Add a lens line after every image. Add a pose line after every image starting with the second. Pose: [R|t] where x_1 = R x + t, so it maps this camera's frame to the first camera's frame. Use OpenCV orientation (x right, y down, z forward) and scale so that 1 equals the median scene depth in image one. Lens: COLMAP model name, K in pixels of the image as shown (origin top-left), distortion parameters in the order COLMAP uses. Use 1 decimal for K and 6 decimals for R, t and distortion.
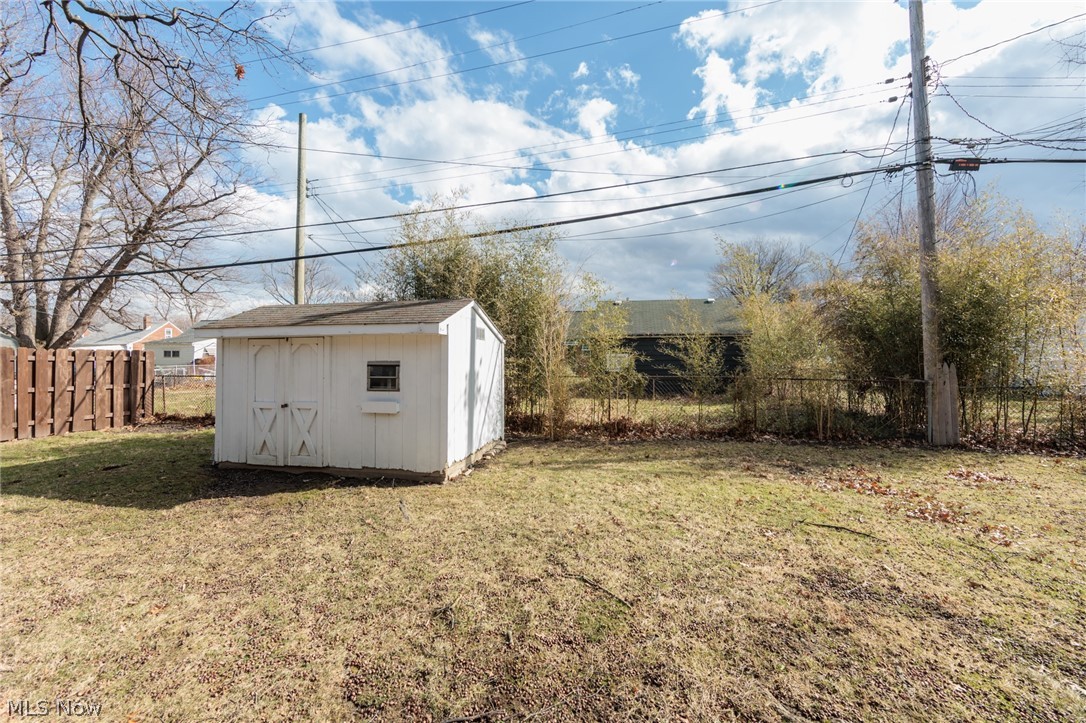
lens RADIAL K [[411.6, 0, 544.0], [0, 411.6, 354.3], [0, 0, 1]] dist [0.001084, 0.000088]
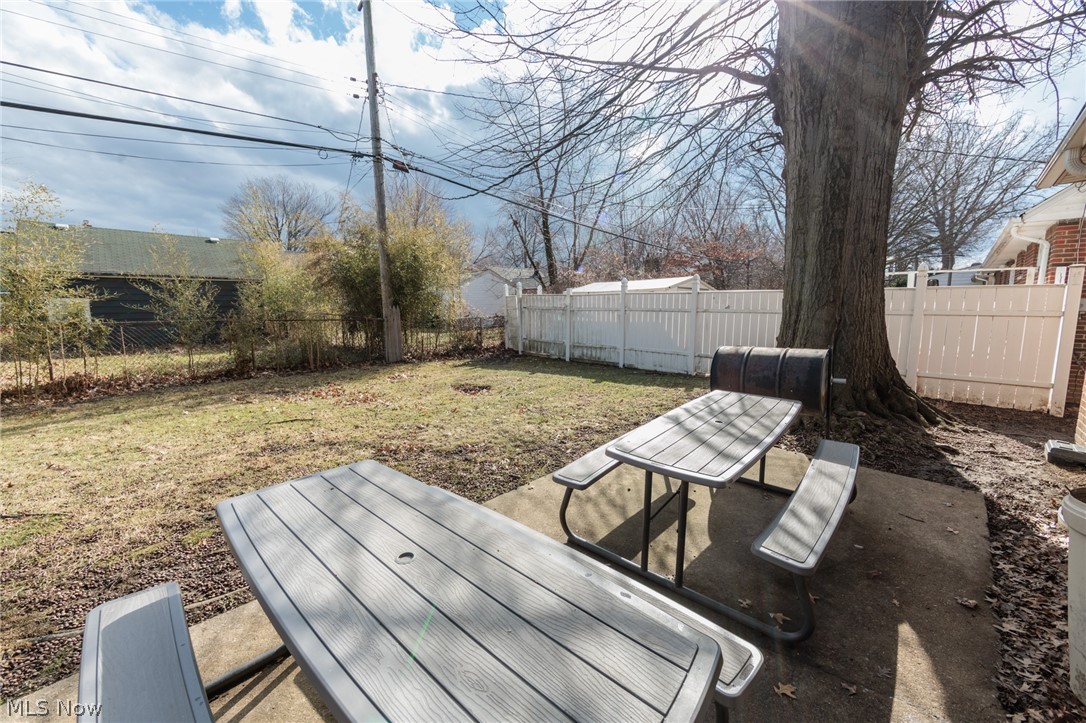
lens RADIAL K [[428.4, 0, 547.9], [0, 428.4, 356.3], [0, 0, 1]] dist [-0.002134, 0.000569]
pose [[0.544770, -0.097703, 0.832875, -0.003172], [-0.003776, 0.992894, 0.118945, 0.014718], [-0.838577, -0.067943, 0.540529, -0.268683]]
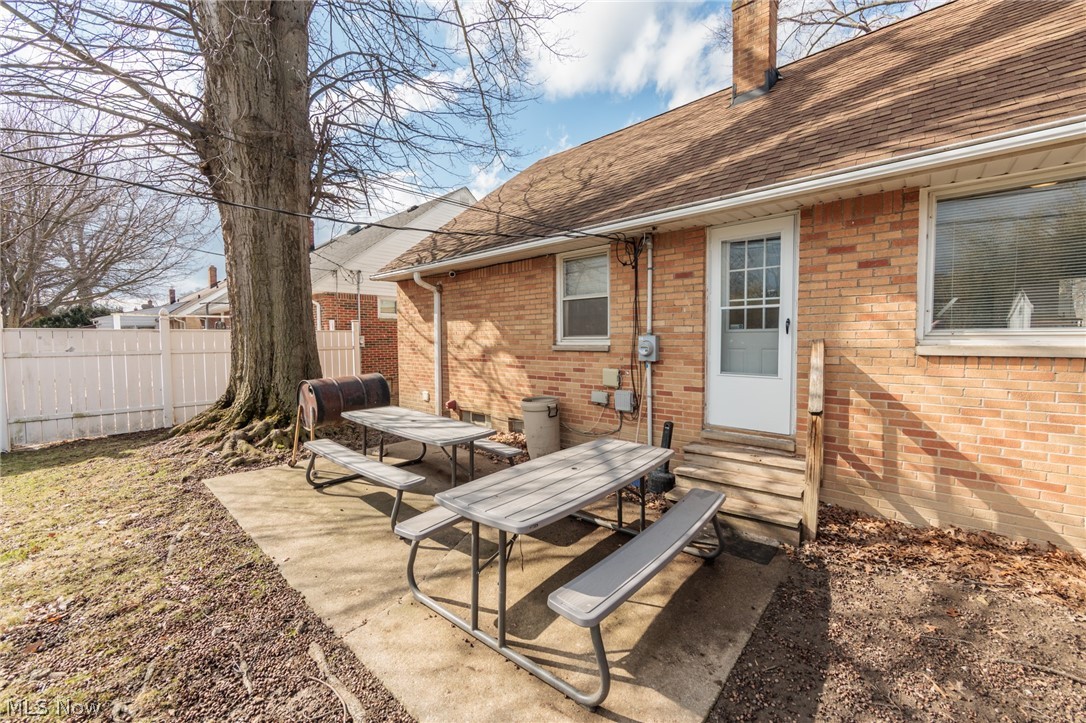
lens RADIAL K [[428.4, 0, 547.5], [0, 428.4, 358.4], [0, 0, 1]] dist [-0.002134, 0.000569]
pose [[-0.863257, -0.017115, 0.504474, -0.130257], [0.010086, 0.998641, 0.051140, -0.011050], [-0.504663, 0.049236, -0.861911, 0.735079]]
